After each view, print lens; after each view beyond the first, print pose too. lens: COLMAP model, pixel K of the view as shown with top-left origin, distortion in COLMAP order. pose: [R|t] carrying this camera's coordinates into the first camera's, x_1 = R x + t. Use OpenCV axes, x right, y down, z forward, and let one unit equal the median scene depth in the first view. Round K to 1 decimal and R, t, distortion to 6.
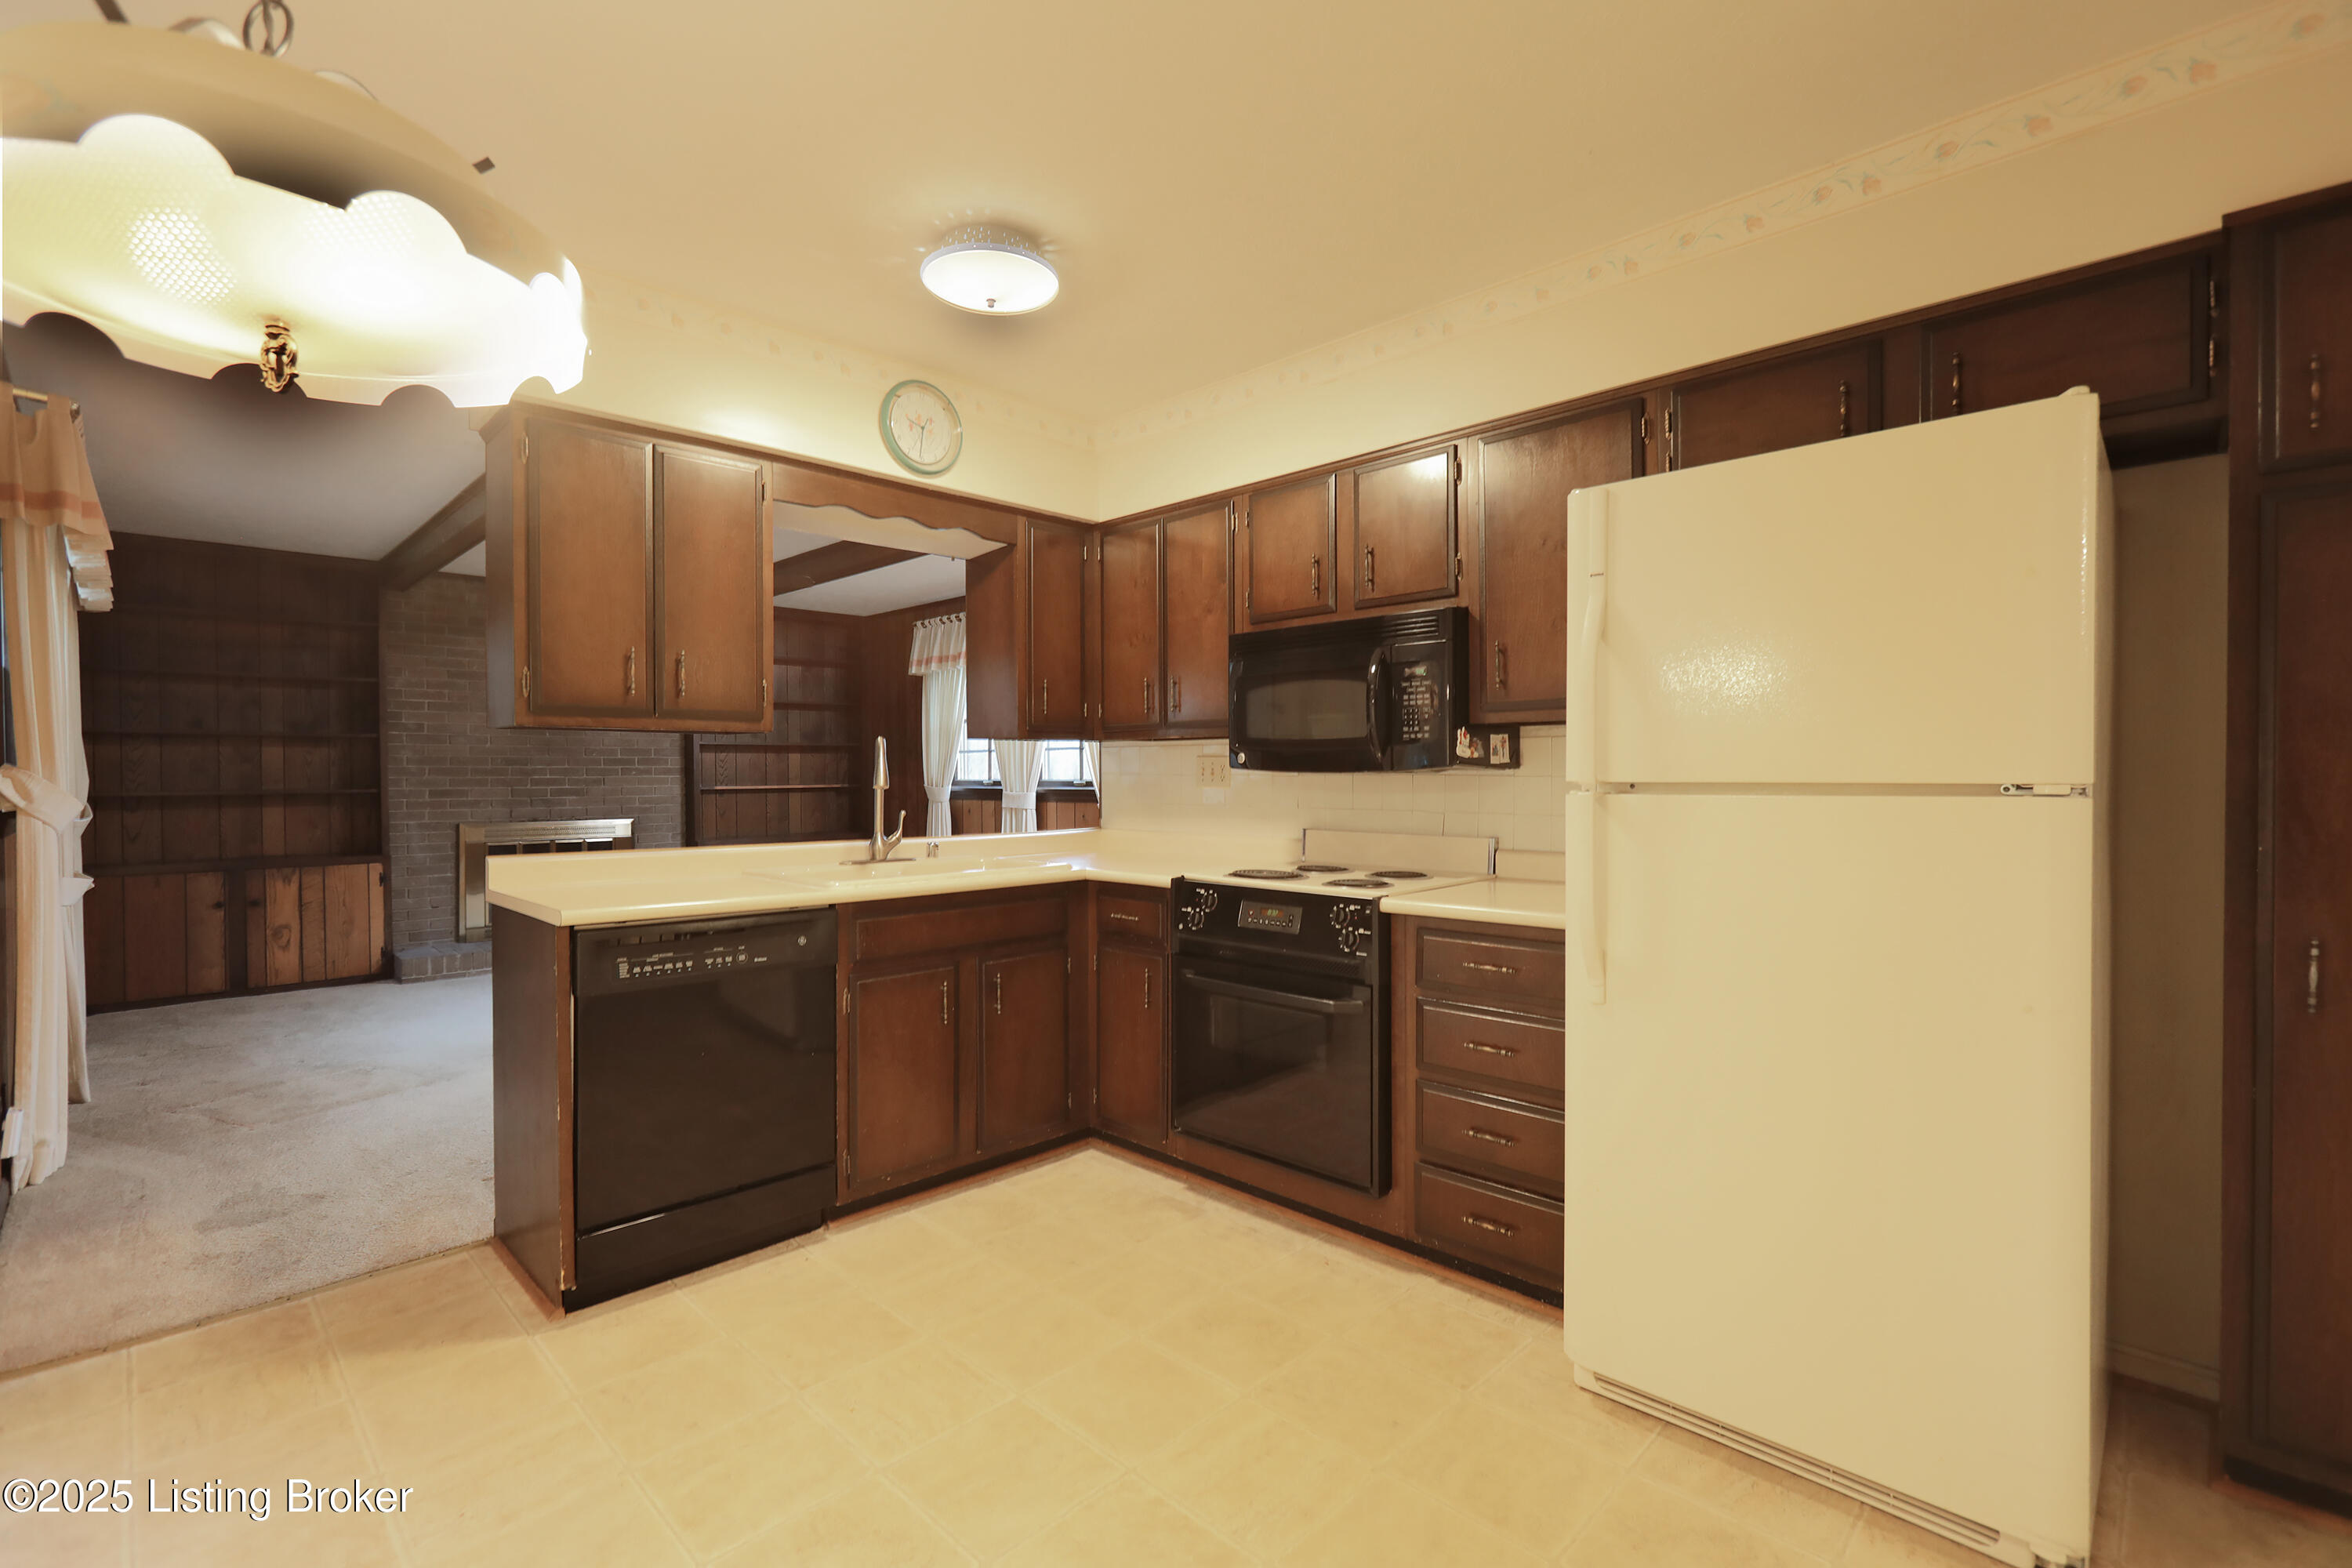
lens RADIAL K [[1048.0, 0, 1146.1], [0, 1048.0, 778.0], [0, 0, 1]] dist [-0.001500, -0.000099]
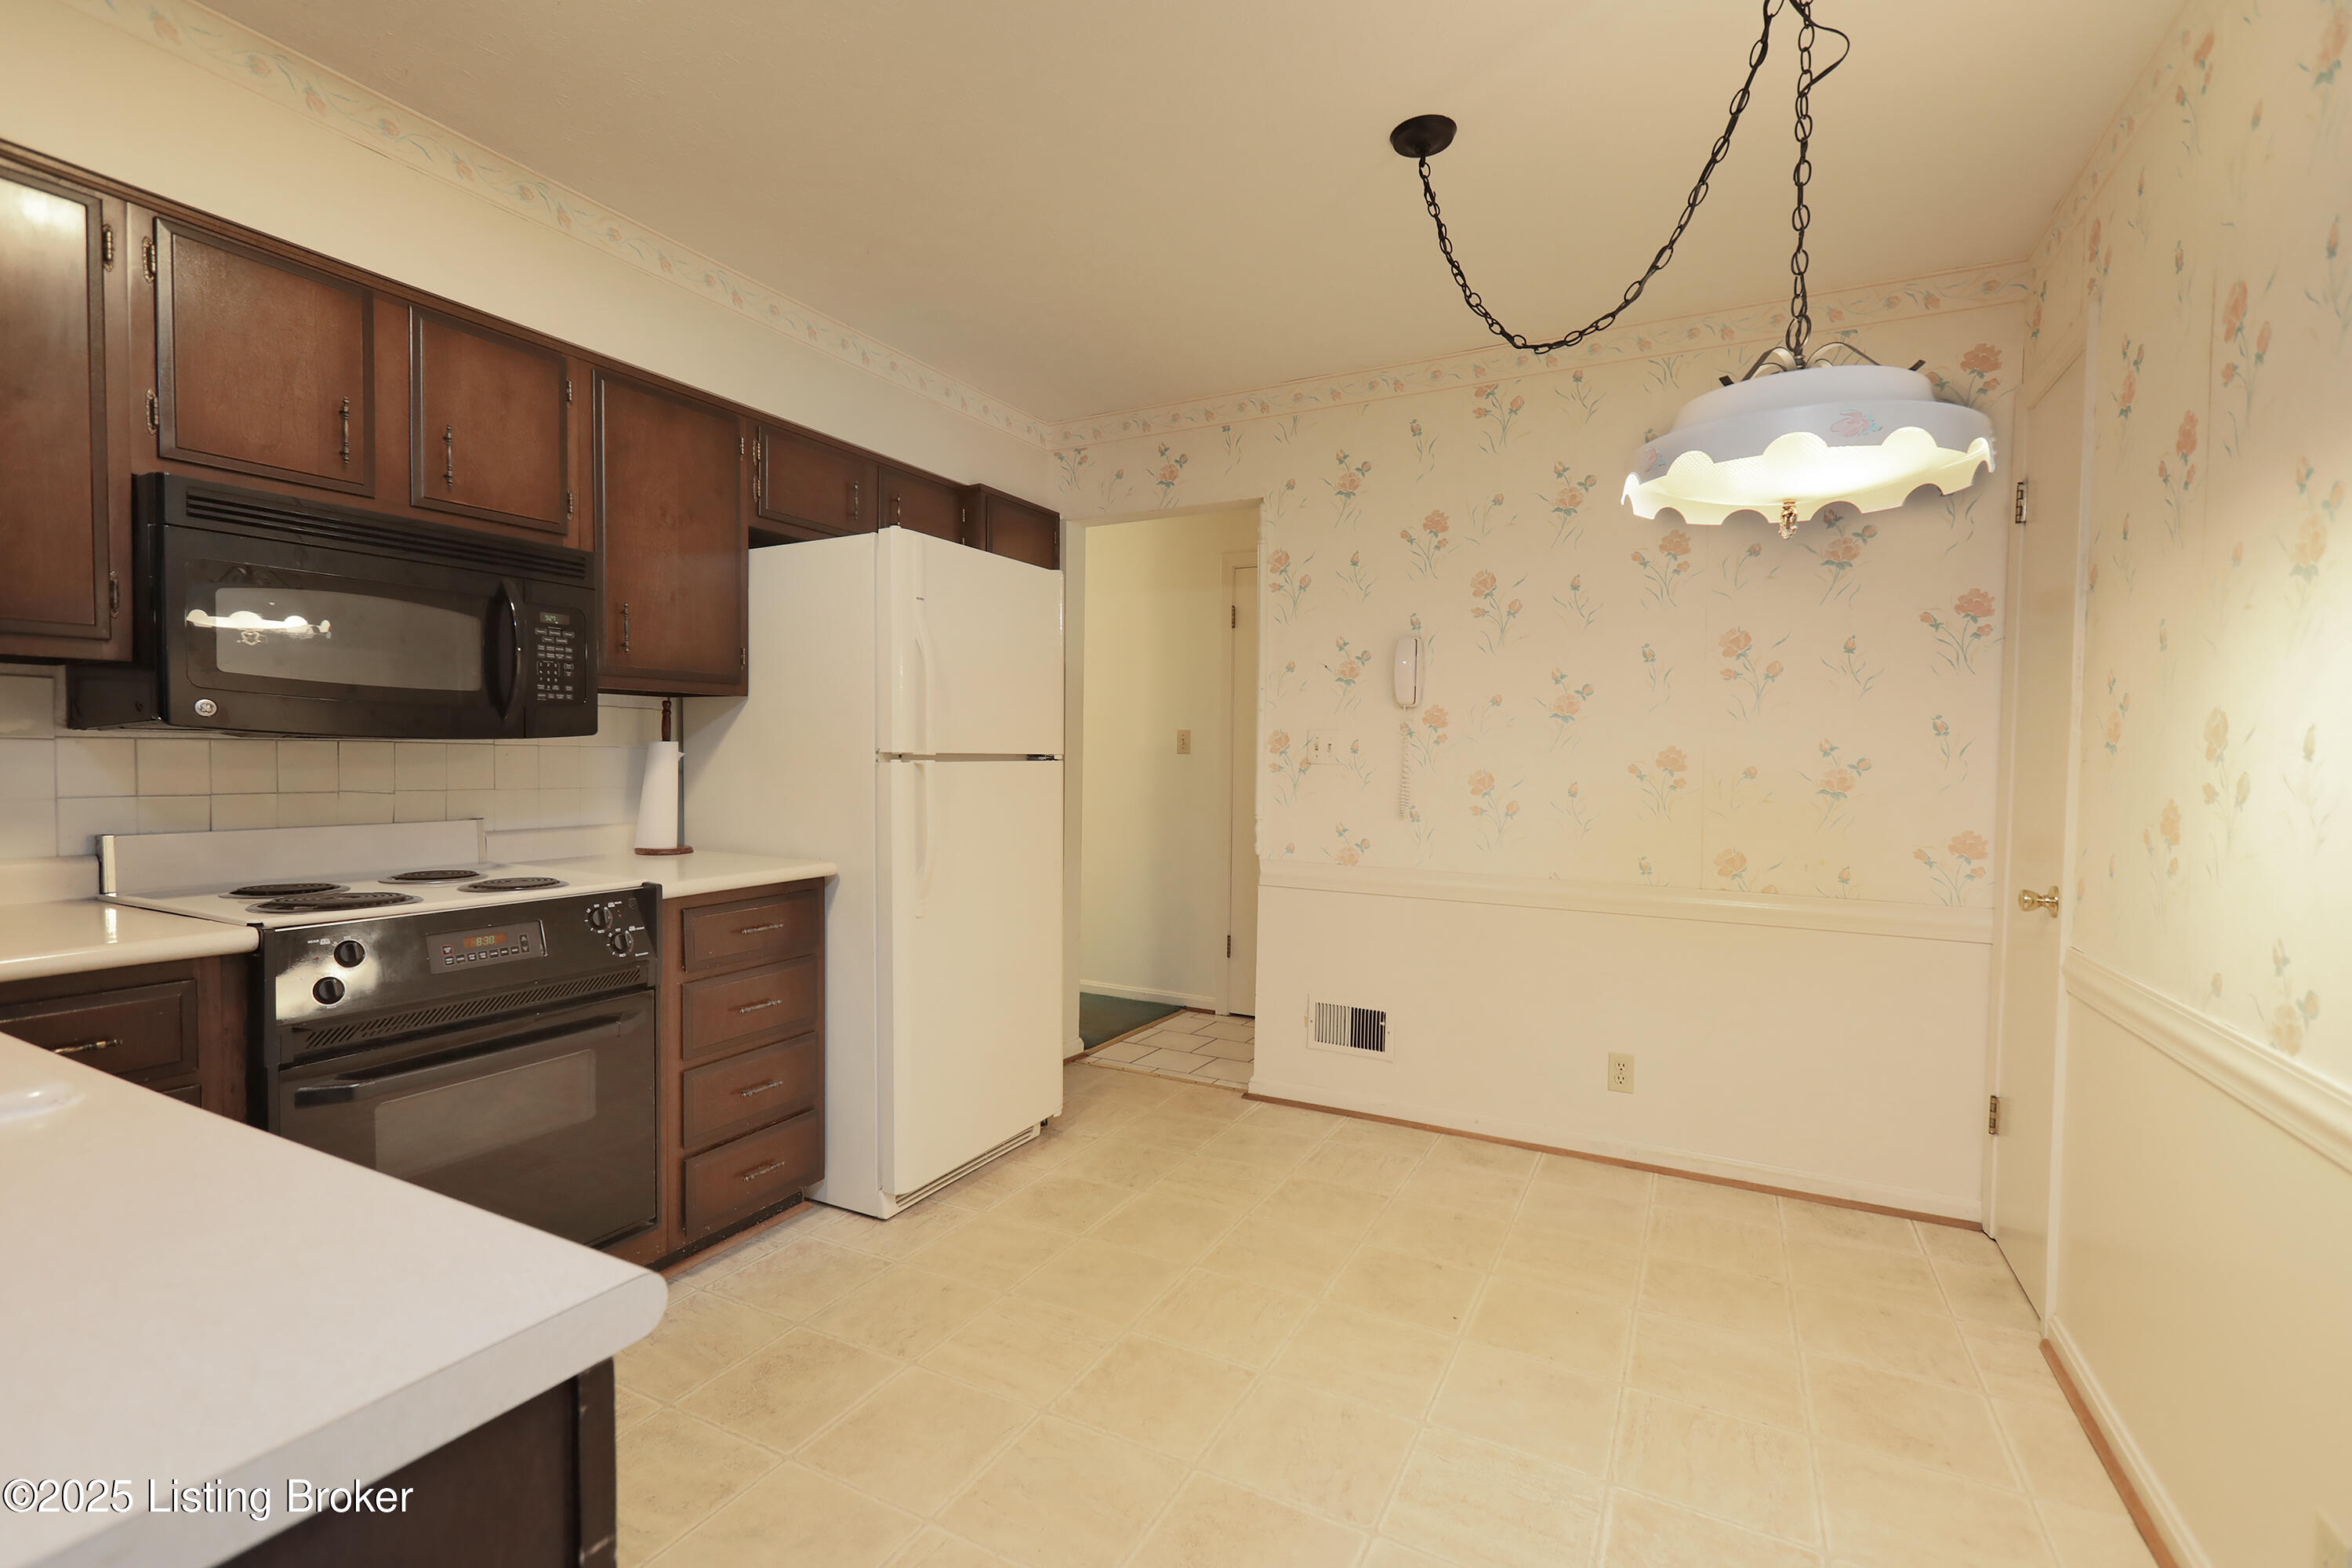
lens RADIAL K [[1047.6, 0, 1167.7], [0, 1047.6, 782.4], [0, 0, 1]] dist [-0.002922, 0.000754]
pose [[-0.305583, -0.023921, 0.951865, -0.665277], [-0.004500, 0.999709, 0.023679, 0.005824], [-0.952155, 0.002952, -0.305602, 0.775984]]
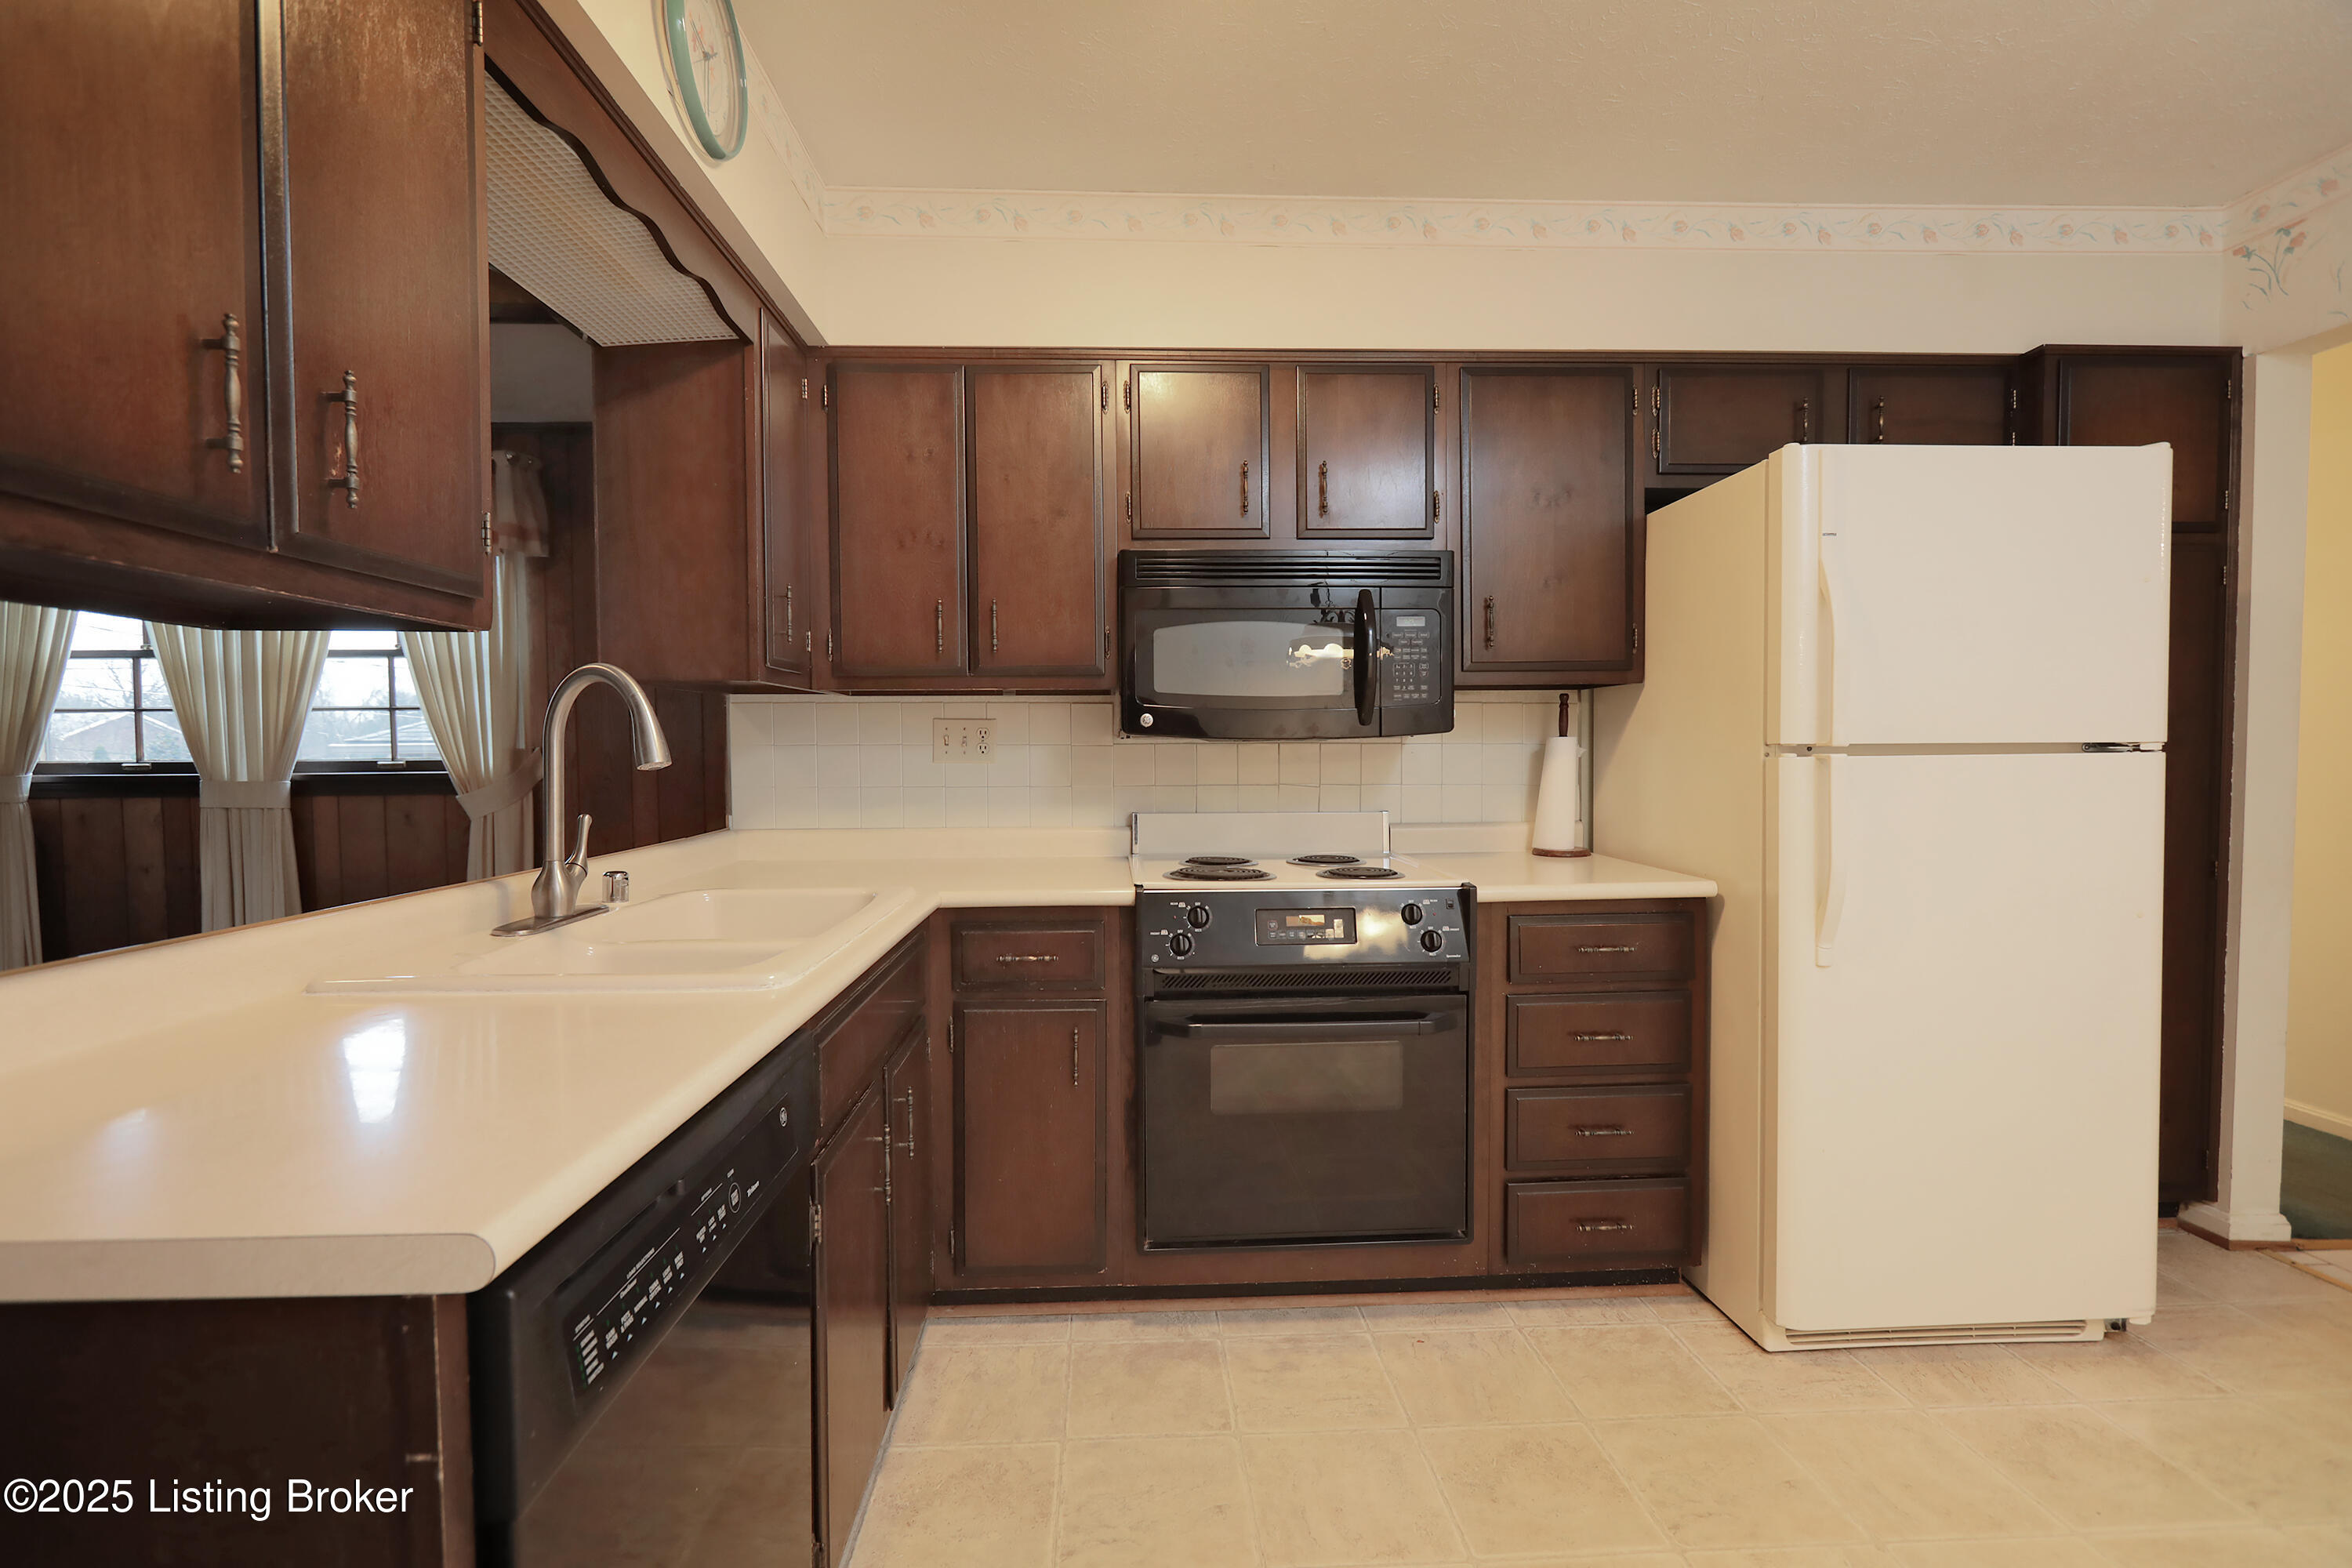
lens RADIAL K [[1047.6, 0, 1167.7], [0, 1047.6, 782.4], [0, 0, 1]] dist [-0.002922, 0.000754]
pose [[0.669632, -0.023473, 0.742322, -0.506801], [0.007479, 0.999663, 0.024863, 0.007687], [-0.742655, -0.011097, 0.669582, 0.558957]]
